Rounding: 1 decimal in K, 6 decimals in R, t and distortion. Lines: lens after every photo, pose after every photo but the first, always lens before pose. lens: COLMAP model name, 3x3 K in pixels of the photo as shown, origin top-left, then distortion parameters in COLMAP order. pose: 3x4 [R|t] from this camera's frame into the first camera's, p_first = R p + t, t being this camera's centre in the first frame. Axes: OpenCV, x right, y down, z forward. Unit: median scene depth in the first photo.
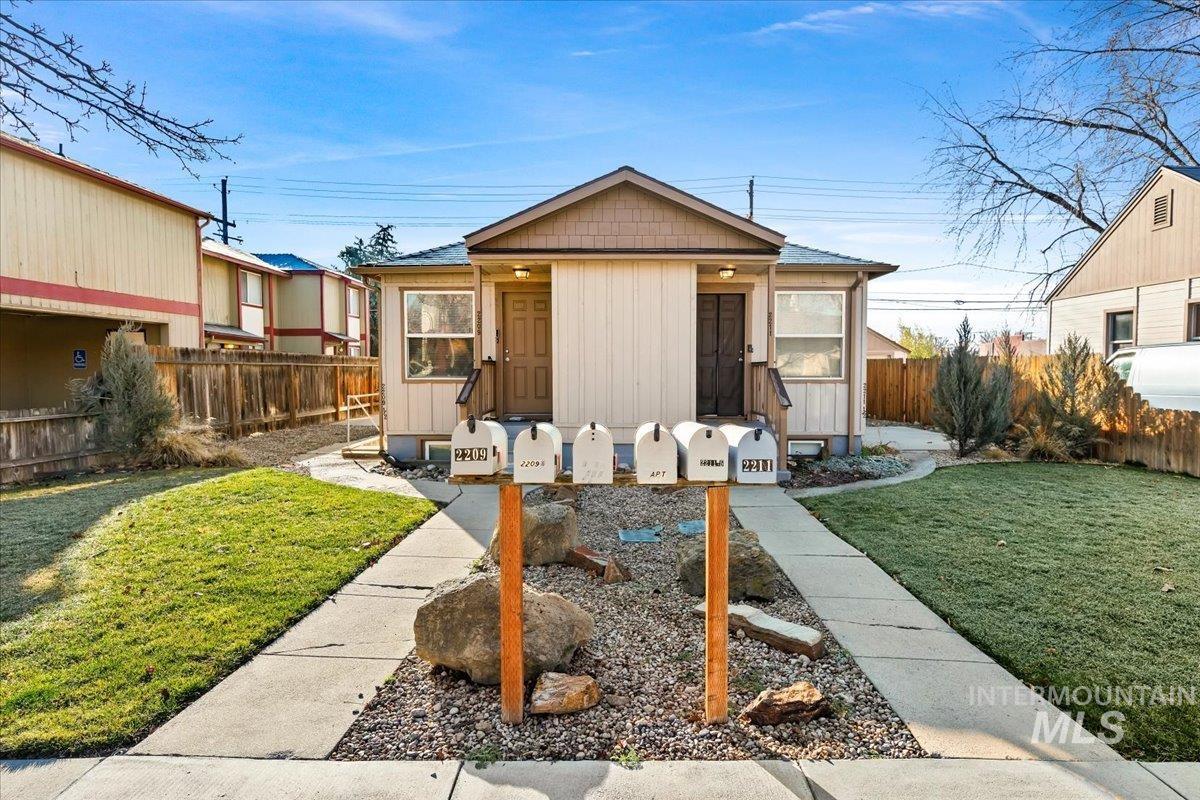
lens RADIAL K [[661.5, 0, 603.6], [0, 661.5, 399.5], [0, 0, 1]] dist [-0.001045, -0.000015]
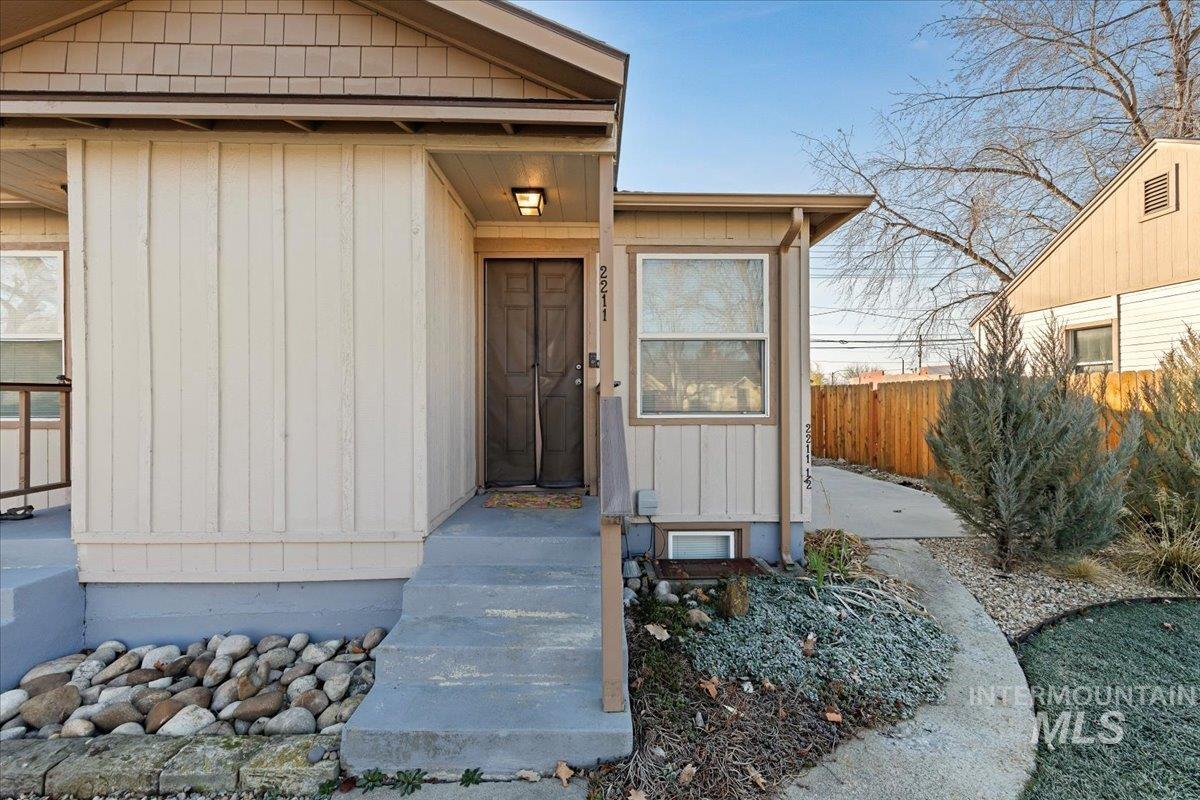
lens RADIAL K [[452.5, 0, 597.4], [0, 452.5, 396.2], [0, 0, 1]] dist [0.001710, -0.000085]
pose [[0.999600, -0.003823, 0.028038, 0.212966], [0.005211, 0.998756, -0.049587, -0.030333], [-0.027813, 0.049714, 0.998376, 0.634432]]
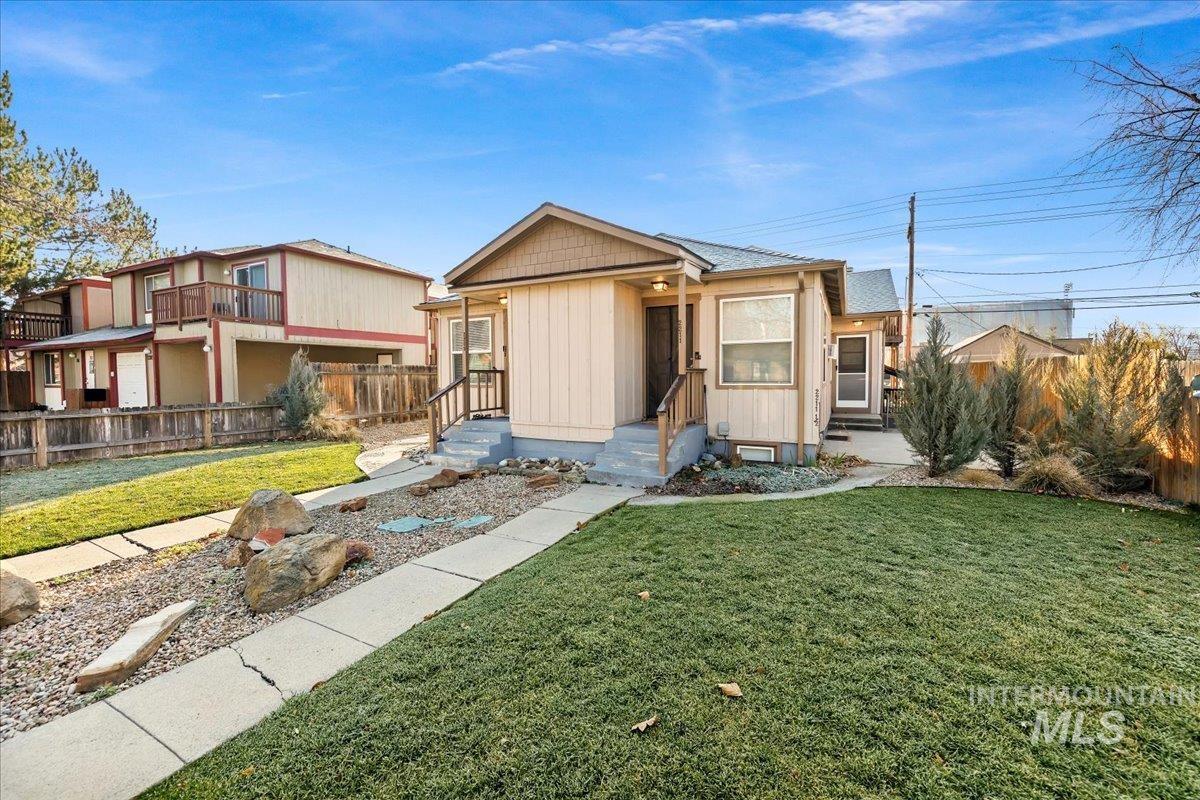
lens RADIAL K [[484.0, 0, 601.4], [0, 484.0, 396.2], [0, 0, 1]] dist [0.003518, 0.000516]
pose [[0.889992, 0.012476, -0.455805, 0.434467], [-0.013421, 0.999909, 0.001162, -0.011555], [0.455778, 0.005083, 0.890079, 0.243625]]
